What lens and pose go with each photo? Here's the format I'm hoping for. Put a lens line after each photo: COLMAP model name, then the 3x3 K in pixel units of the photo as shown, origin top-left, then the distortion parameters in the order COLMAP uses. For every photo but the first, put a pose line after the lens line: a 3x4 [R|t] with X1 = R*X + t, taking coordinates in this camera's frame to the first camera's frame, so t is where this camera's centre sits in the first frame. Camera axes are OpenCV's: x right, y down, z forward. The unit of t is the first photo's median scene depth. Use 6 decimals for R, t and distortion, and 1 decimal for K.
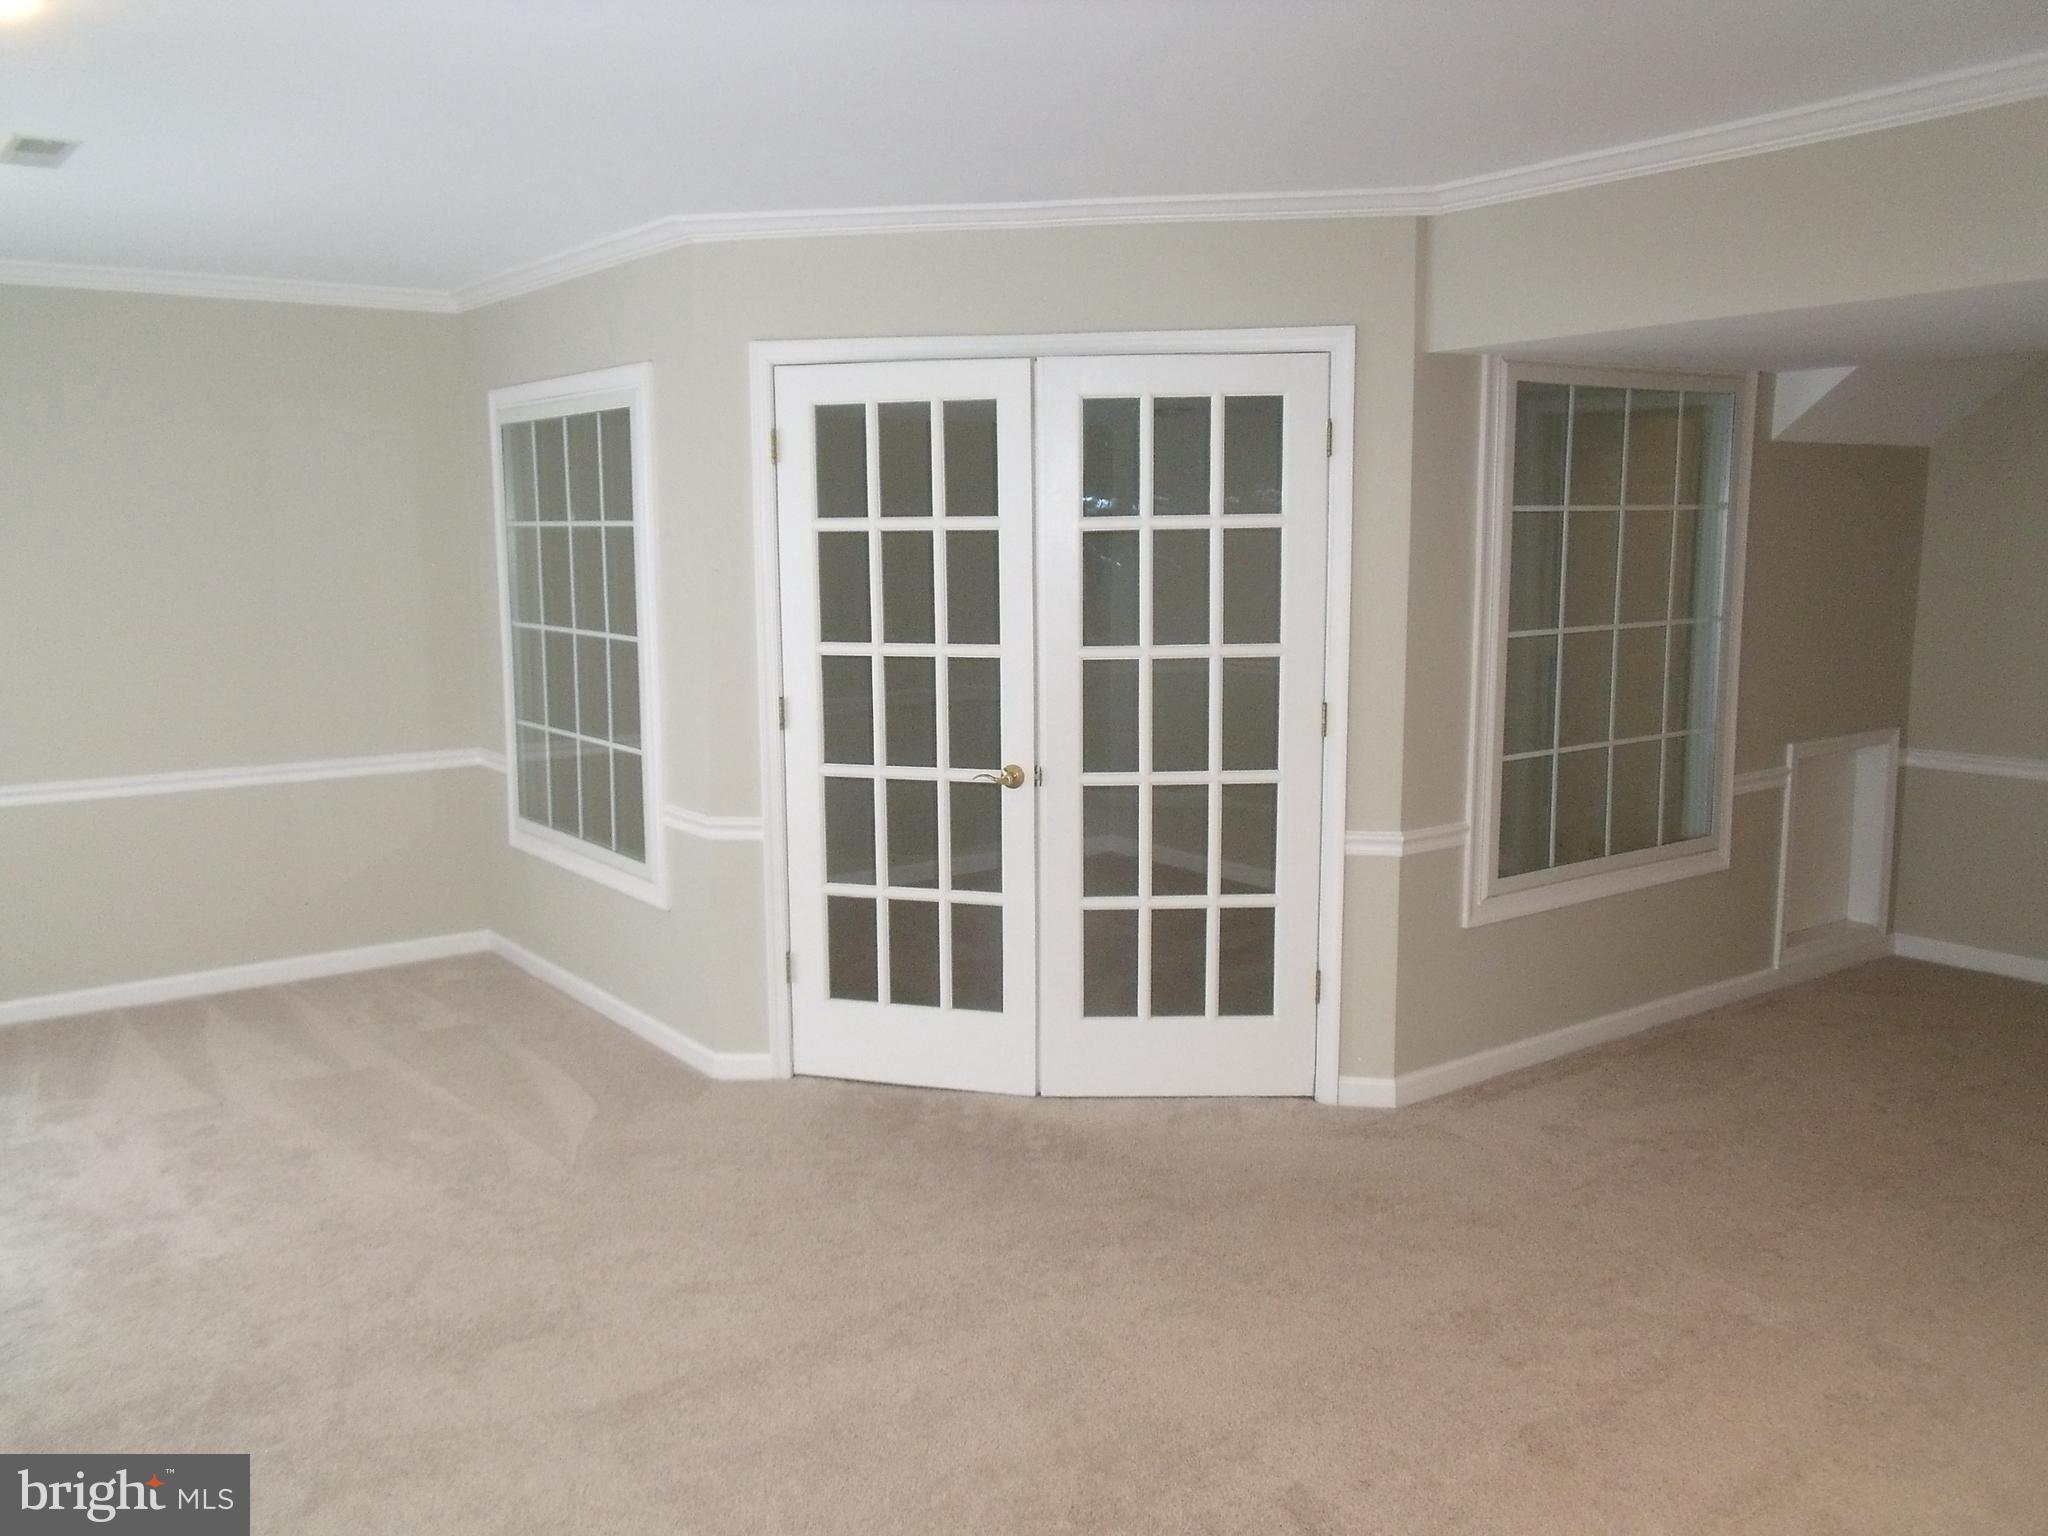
lens RADIAL K [[1785.0, 0, 1024.0], [0, 1785.0, 768.0], [0, 0, 1]] dist [0.004155, -0.004614]
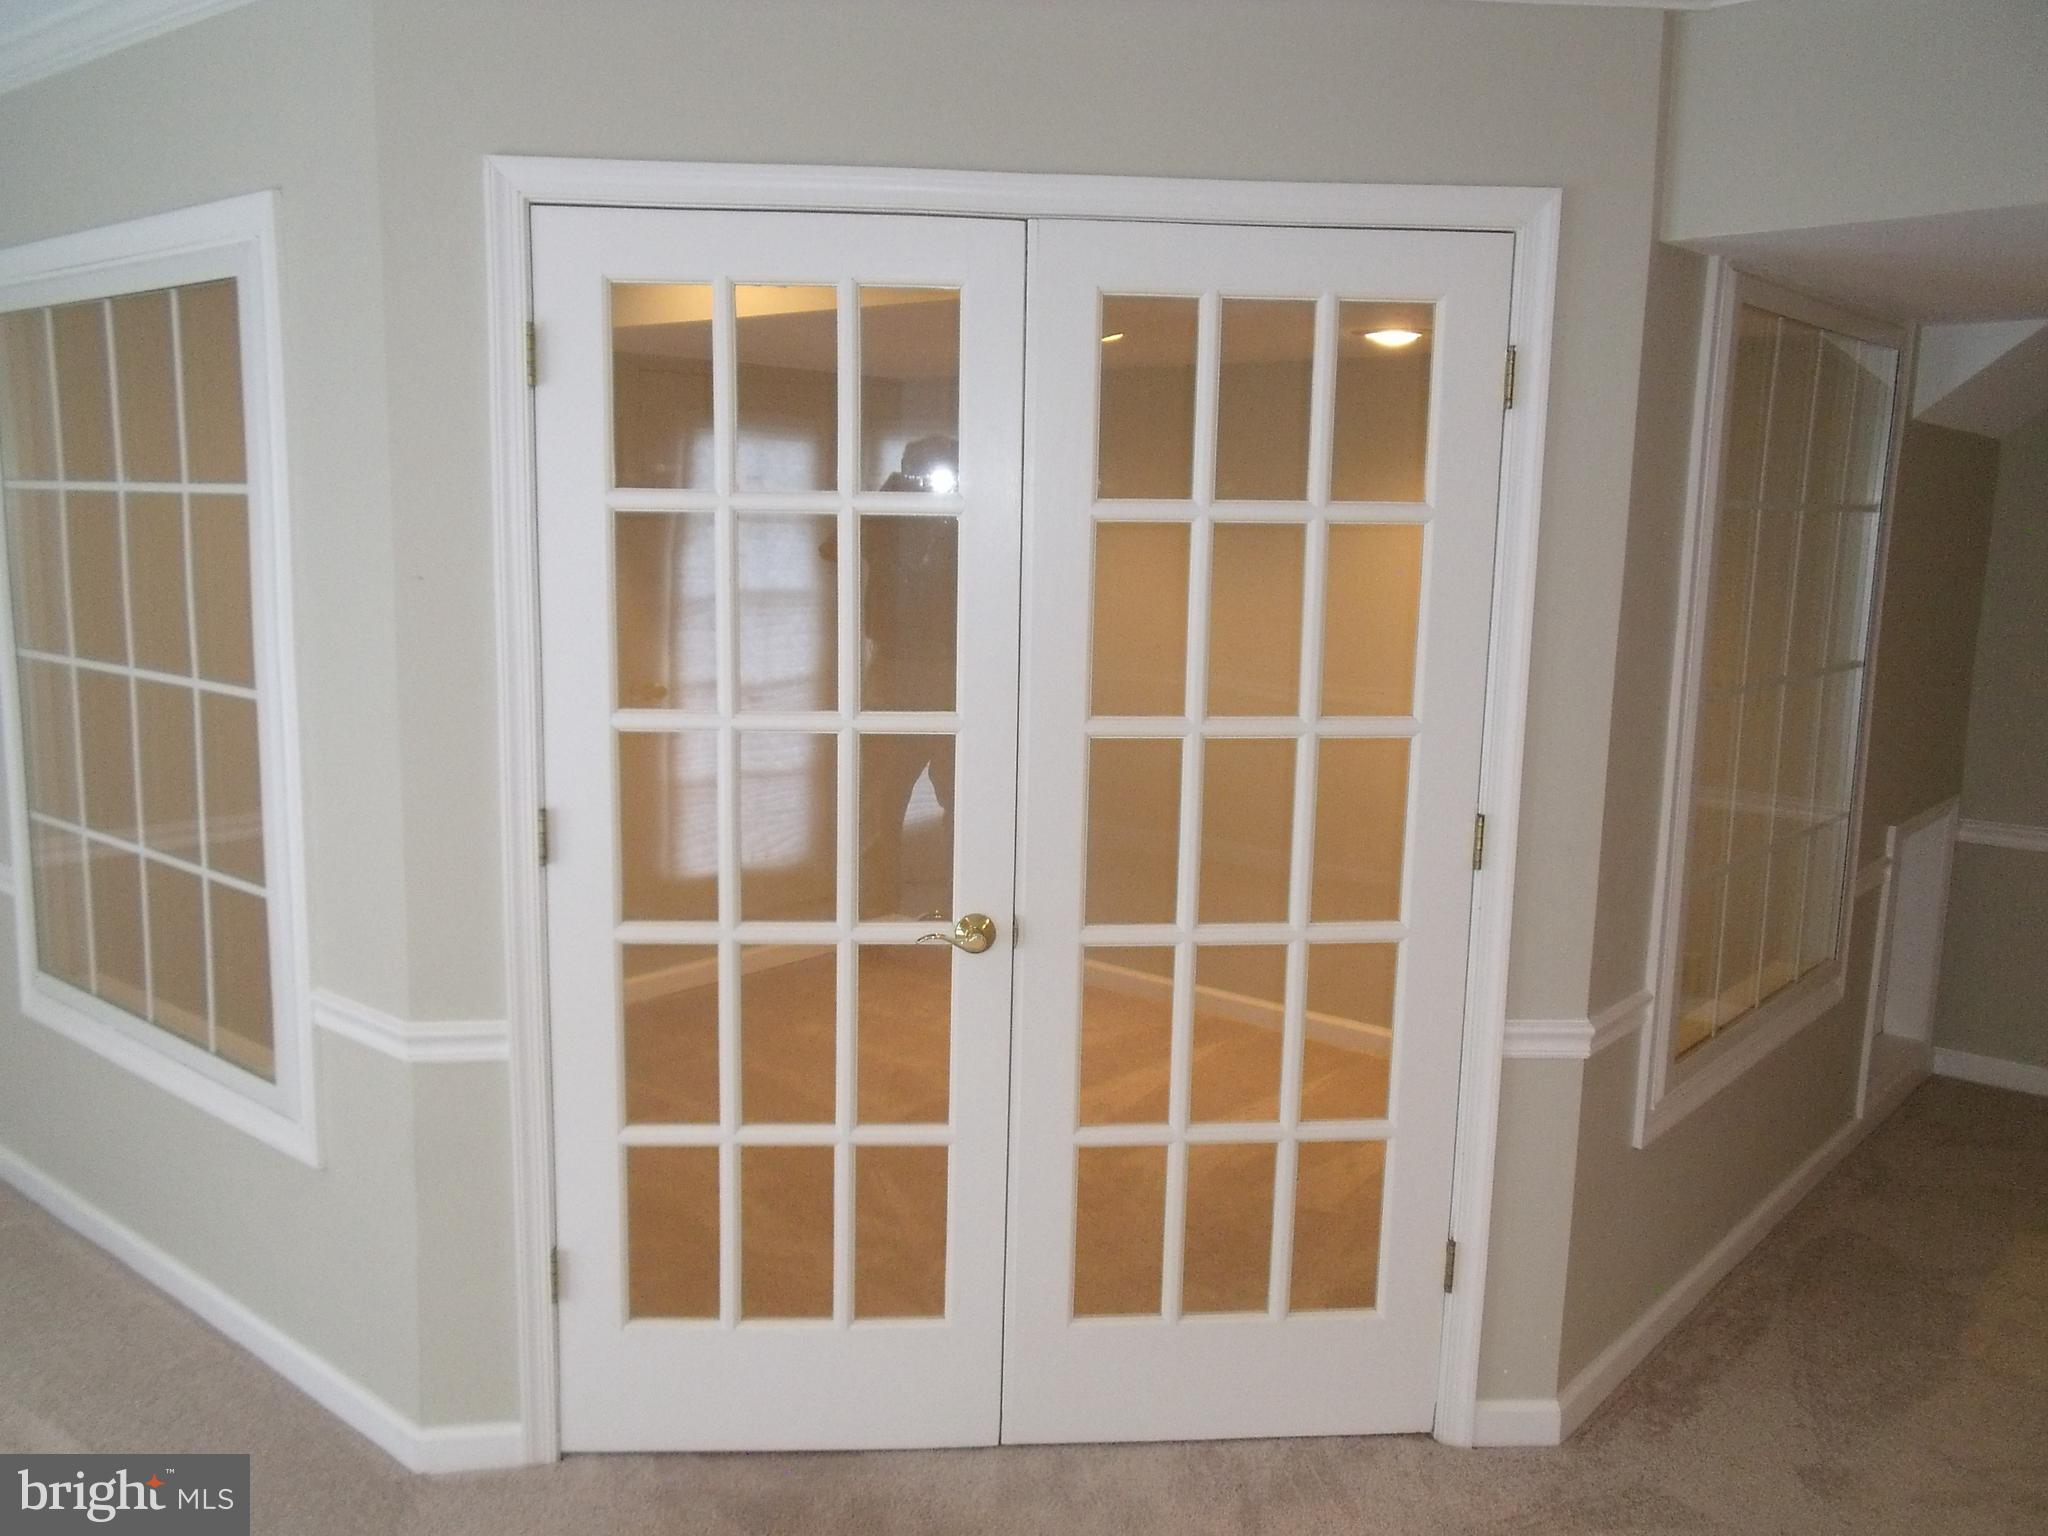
lens RADIAL K [[1666.6, 0, 1012.0], [0, 1666.6, 769.4], [0, 0, 1]] dist [0.019026, -0.004018]
pose [[0.971610, -0.011345, 0.236317, -0.116455], [0.007486, 0.999824, 0.017221, -0.059484], [-0.236470, -0.014963, 0.971523, 0.455884]]
